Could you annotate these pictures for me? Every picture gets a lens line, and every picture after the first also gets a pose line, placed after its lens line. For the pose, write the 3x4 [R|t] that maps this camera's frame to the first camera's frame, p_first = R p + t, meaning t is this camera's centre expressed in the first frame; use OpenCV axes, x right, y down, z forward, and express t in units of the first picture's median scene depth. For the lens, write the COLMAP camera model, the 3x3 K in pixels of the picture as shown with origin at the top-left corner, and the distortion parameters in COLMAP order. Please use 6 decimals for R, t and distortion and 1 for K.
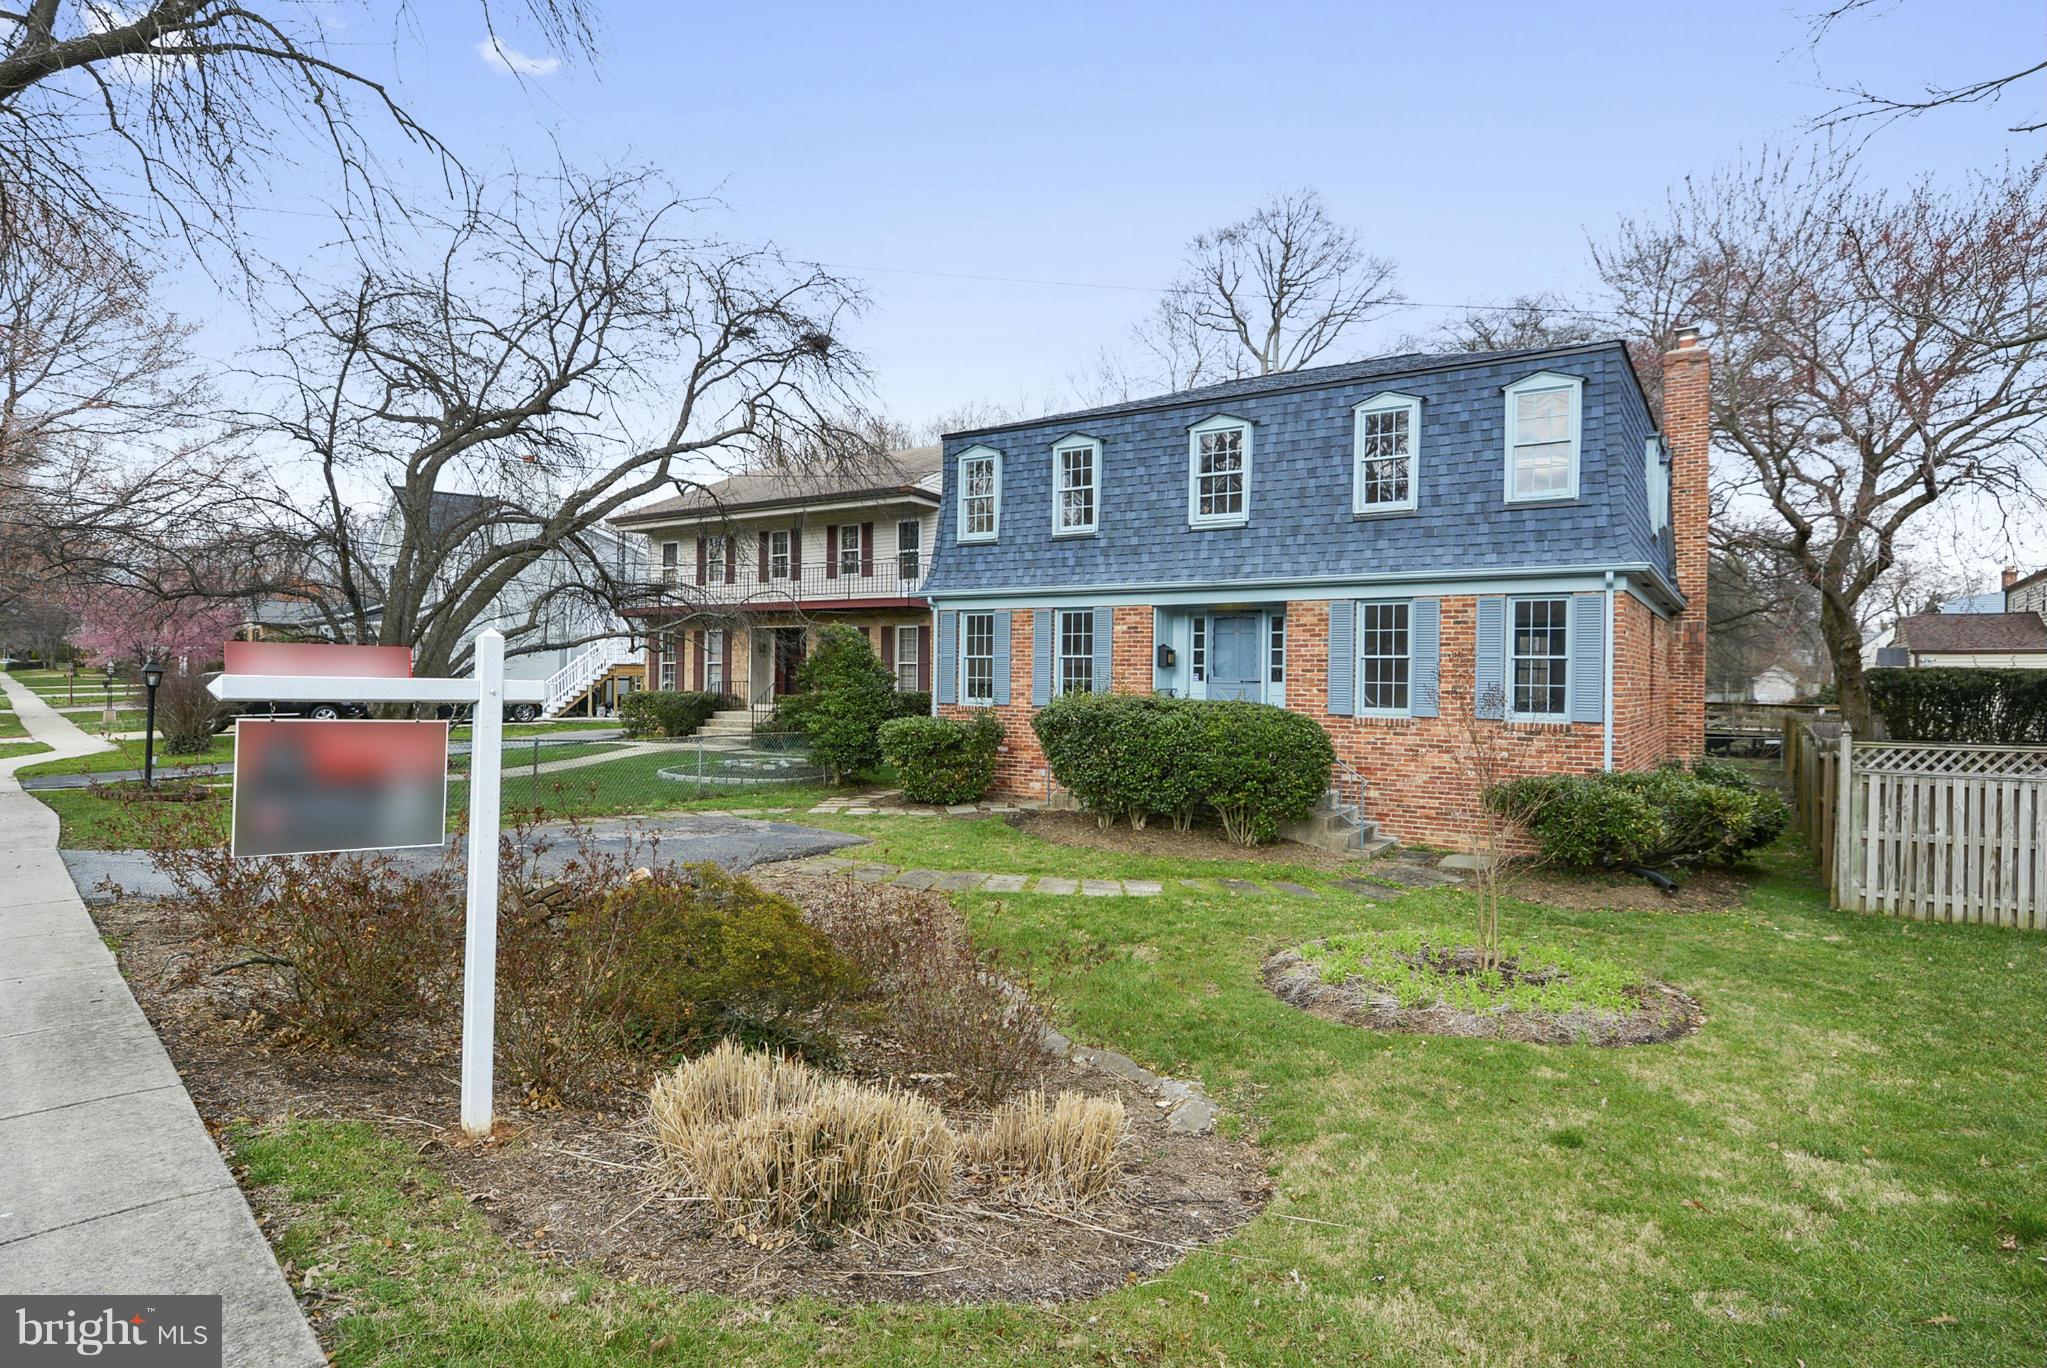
lens RADIAL K [[1078.1, 0, 1024.6], [0, 1078.1, 673.4], [0, 0, 1]] dist [0.017753, -0.020210]
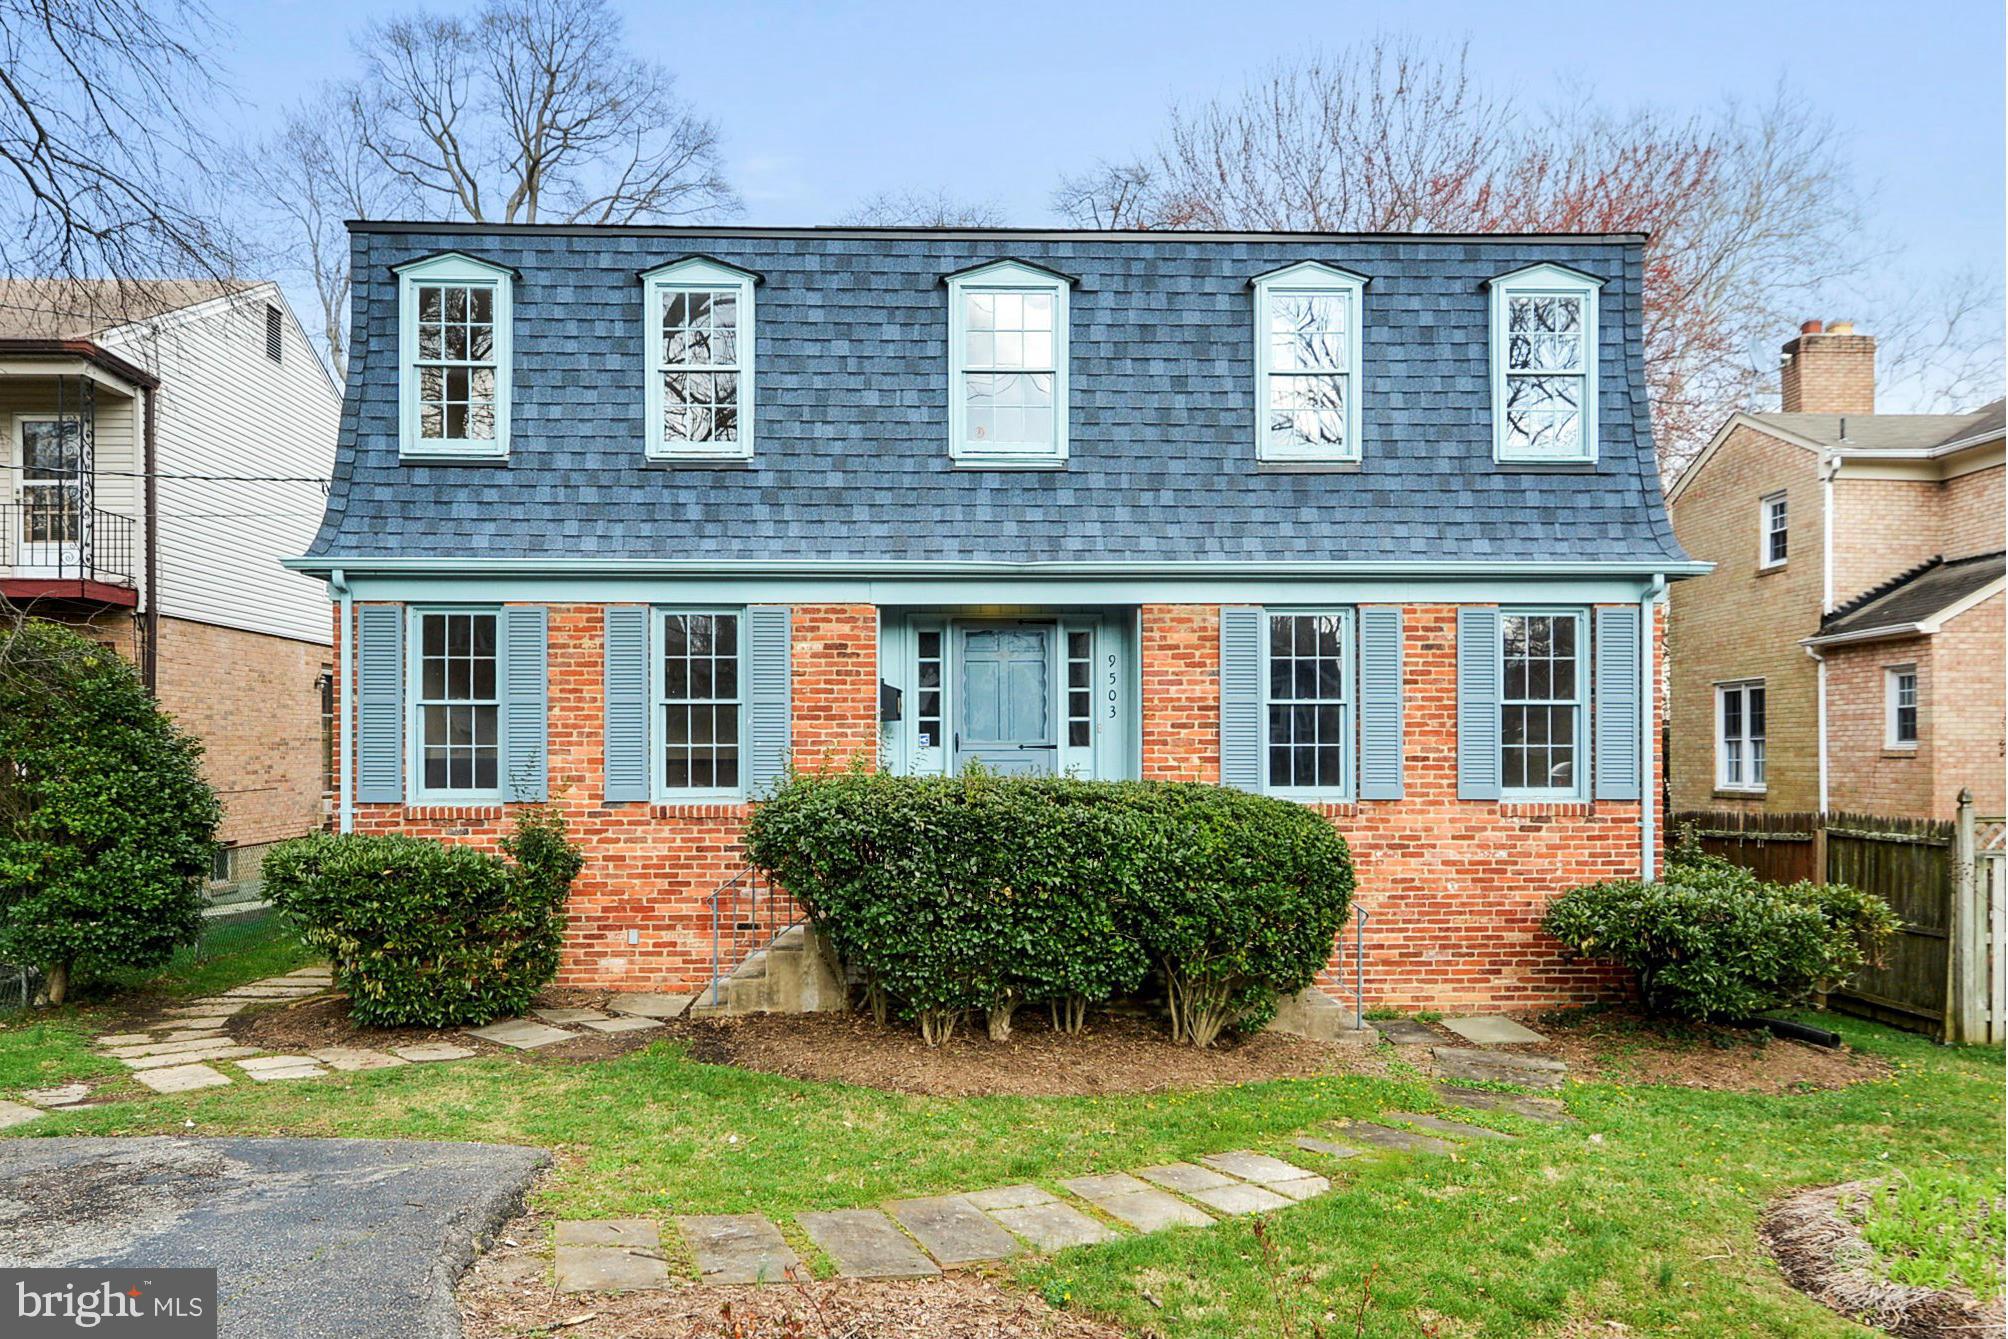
lens RADIAL K [[1845.6, 0, 1003.3], [0, 1845.6, 704.5], [0, 0, 1]] dist [0.023688, 0.003686]
pose [[0.818944, -0.001290, 0.573872, -0.358263], [0.009547, 0.999890, -0.011376, -0.003297], [-0.573794, 0.014795, 0.818866, 0.230406]]
